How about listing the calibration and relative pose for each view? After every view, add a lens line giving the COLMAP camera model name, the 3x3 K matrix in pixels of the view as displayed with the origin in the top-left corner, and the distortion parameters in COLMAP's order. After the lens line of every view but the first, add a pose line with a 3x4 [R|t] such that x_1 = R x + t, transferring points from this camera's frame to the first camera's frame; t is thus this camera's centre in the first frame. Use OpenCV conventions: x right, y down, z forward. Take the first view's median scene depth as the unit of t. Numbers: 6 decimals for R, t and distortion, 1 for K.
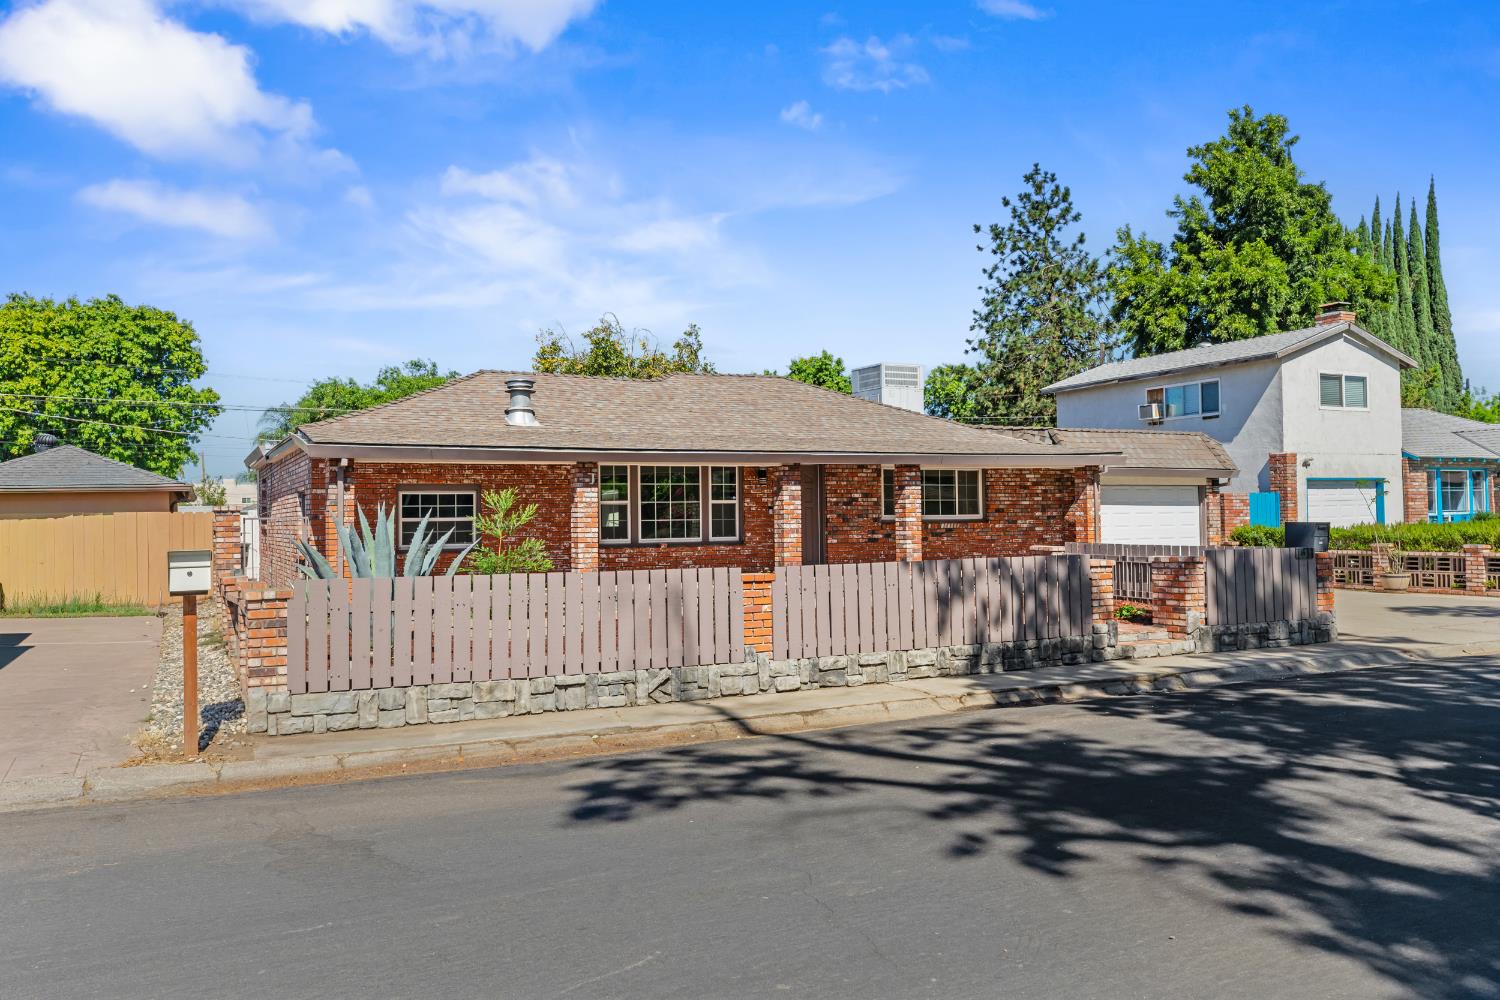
lens RADIAL K [[1166.4, 0, 750.0], [0, 1166.4, 500.0], [0, 0, 1]] dist [-0.026920, 0.000866]
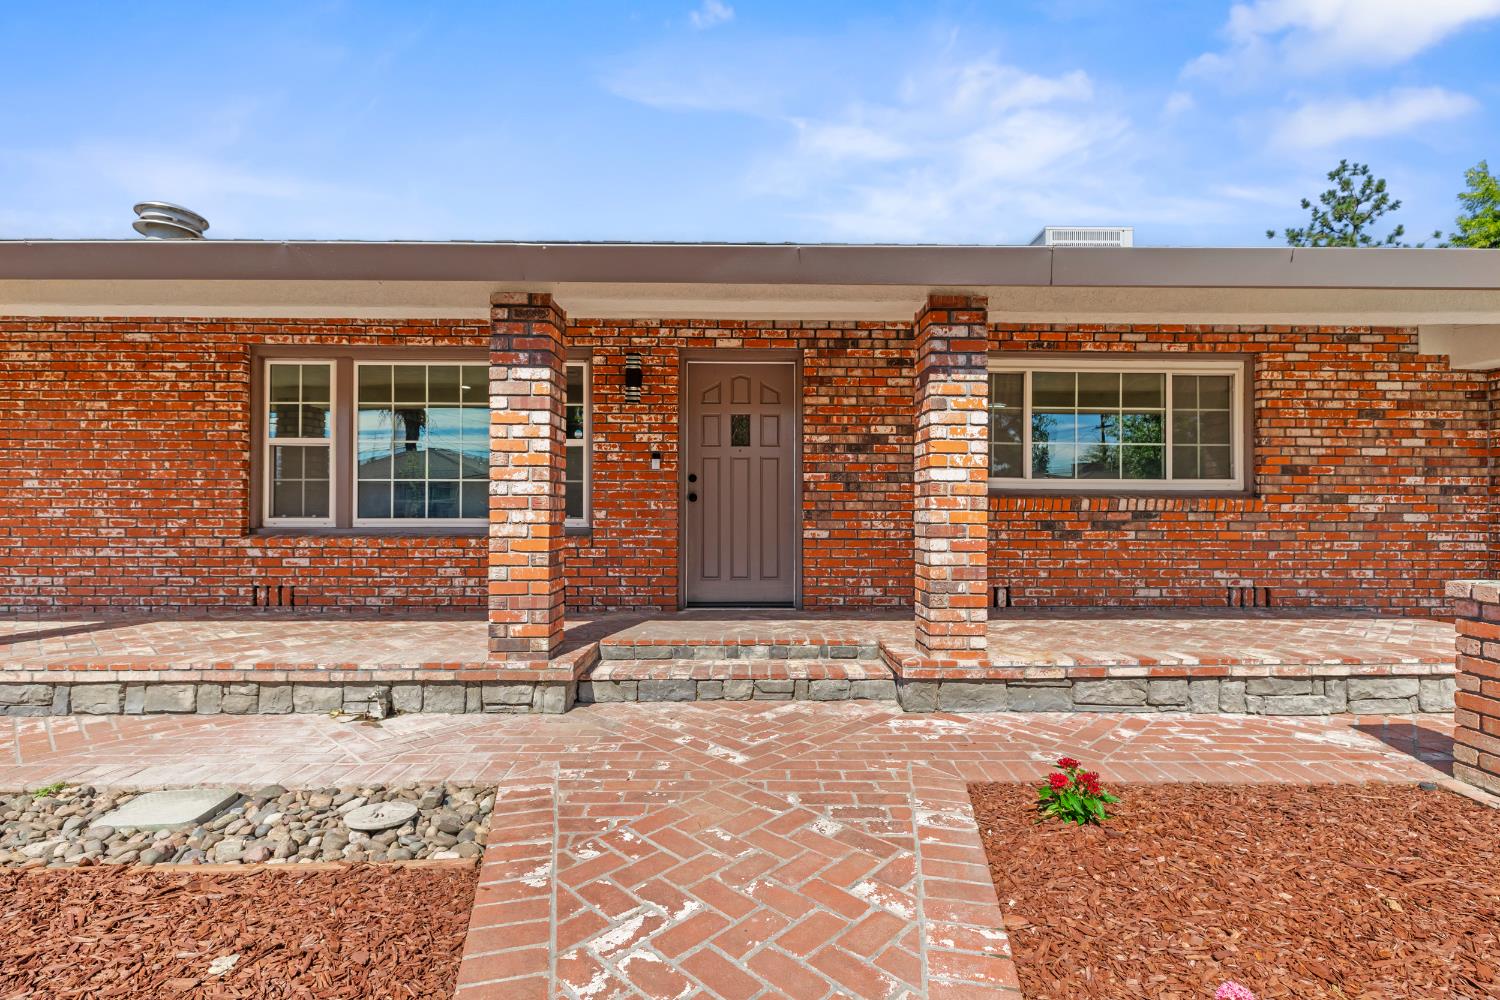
lens RADIAL K [[687.5, 0, 756.3], [0, 687.5, 508.8], [0, 0, 1]] dist [0.001069, -0.004830]
pose [[0.899981, 0.014097, -0.435701, 0.122965], [-0.008171, 0.999847, 0.015472, 0.016659], [0.435853, -0.010364, 0.899958, 0.576761]]
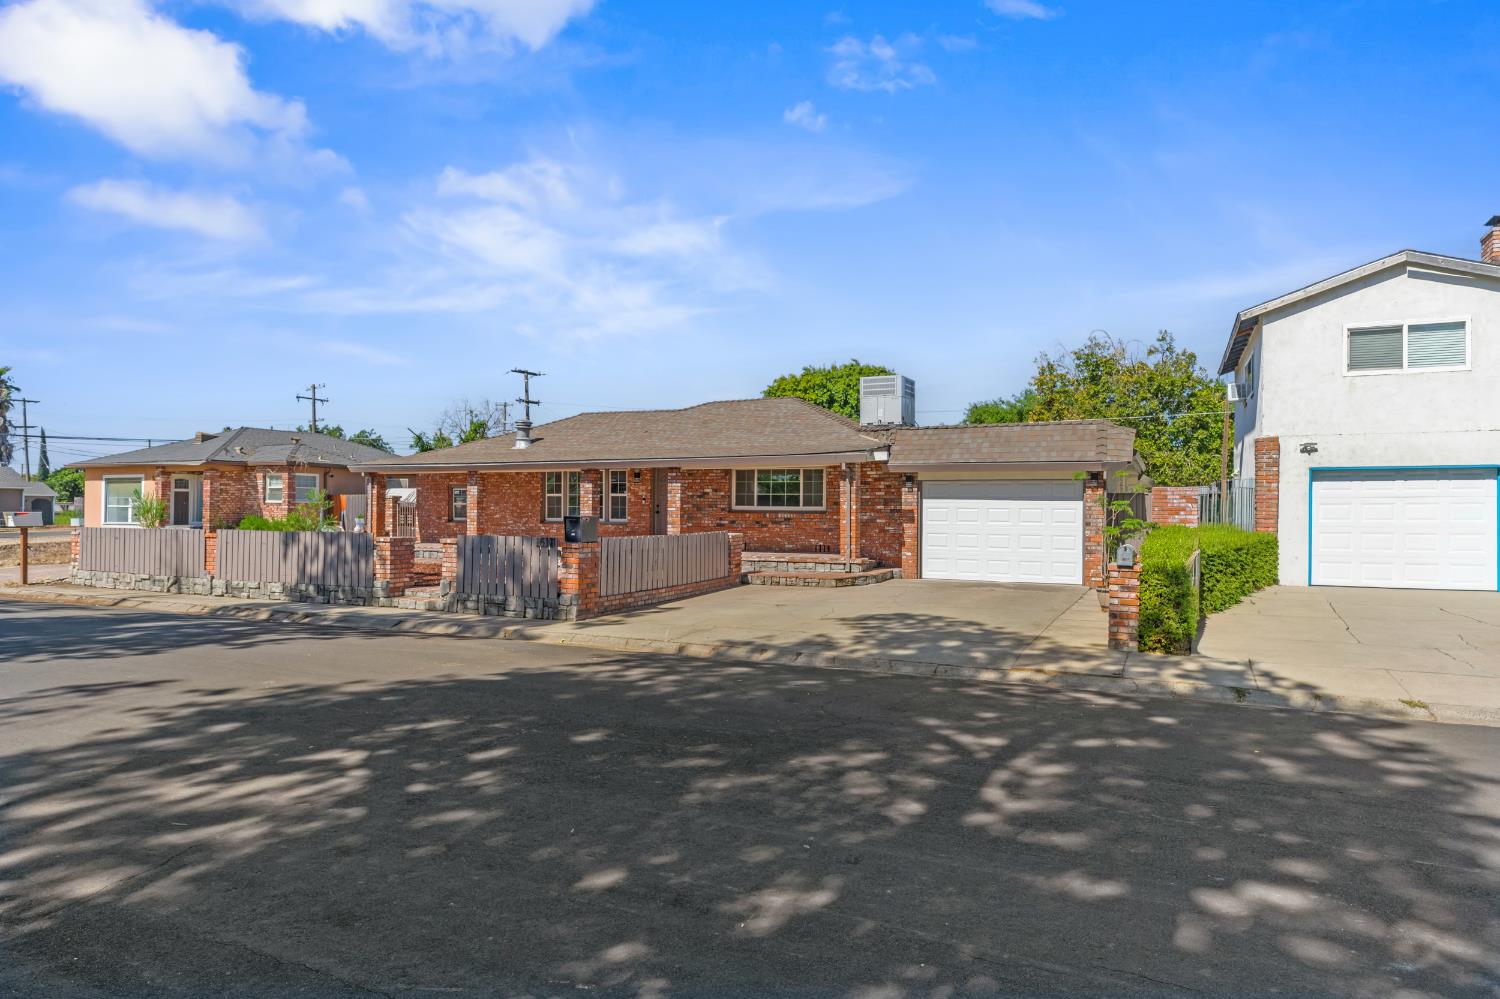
lens RADIAL K [[890.0, 0, 750.0], [0, 890.0, 499.5], [0, 0, 1]] dist [0.001800, 0.000528]
pose [[0.612055, 0.009105, -0.790762, 0.697300], [-0.001730, 0.999947, 0.010175, -0.002993], [0.790813, -0.004860, 0.612039, 0.328536]]
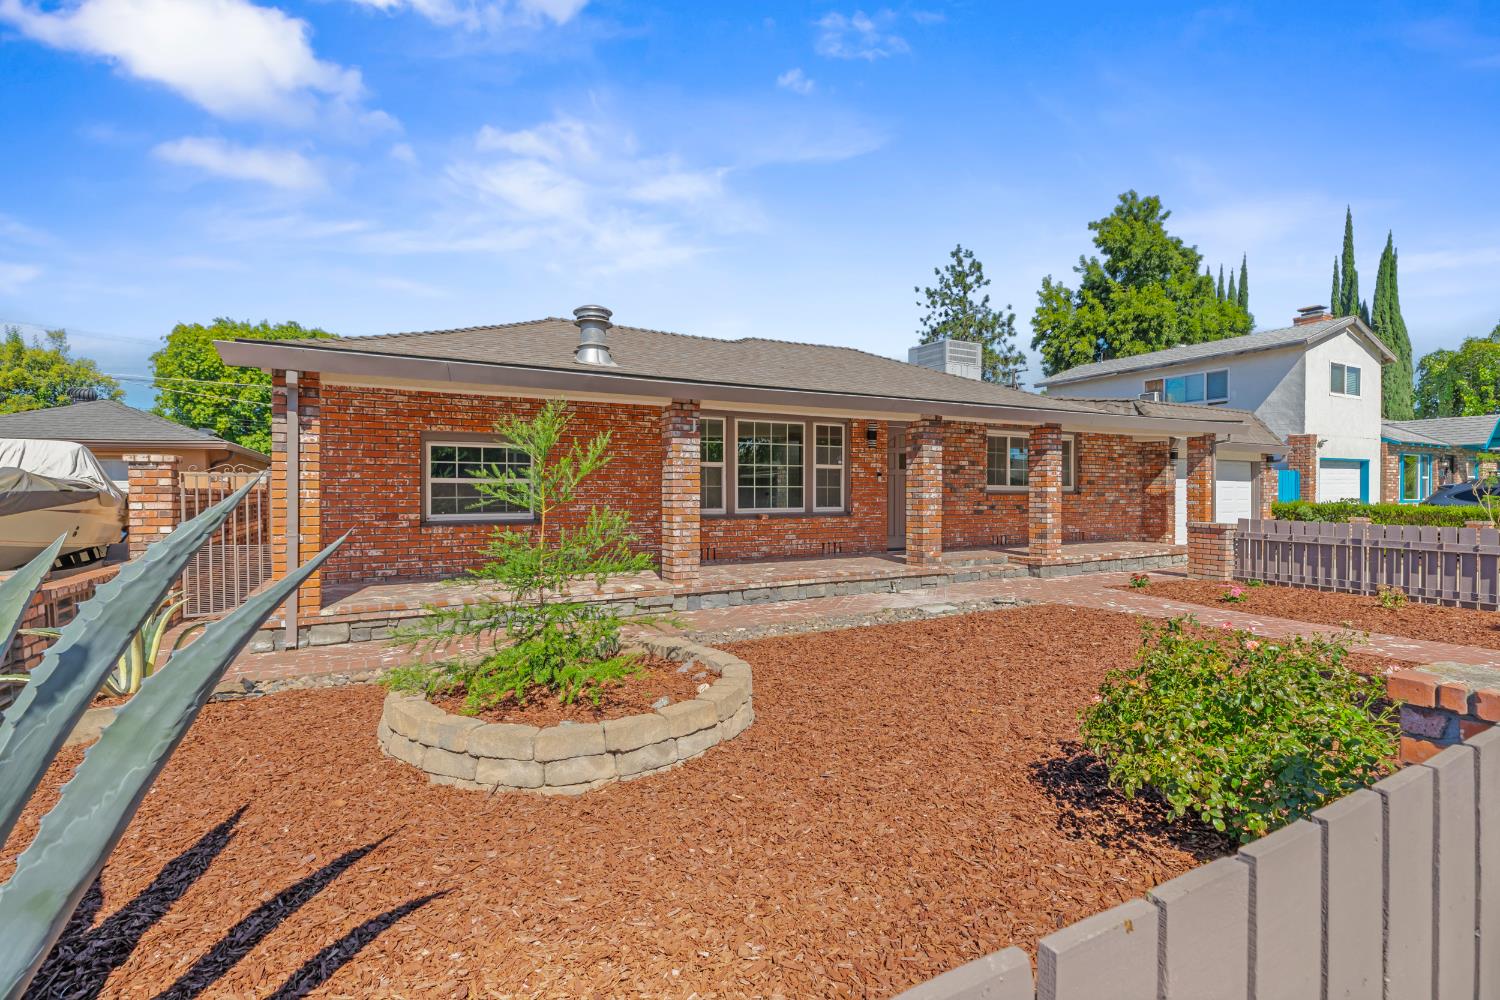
lens RADIAL K [[692.1, 0, 750.0], [0, 692.1, 500.0], [0, 0, 1]] dist [0.000389, -0.013727]
pose [[0.999566, 0.012479, 0.026674, -0.069002], [-0.013219, 0.999528, 0.027726, 0.009383], [-0.026315, -0.028066, 0.999260, 0.355309]]
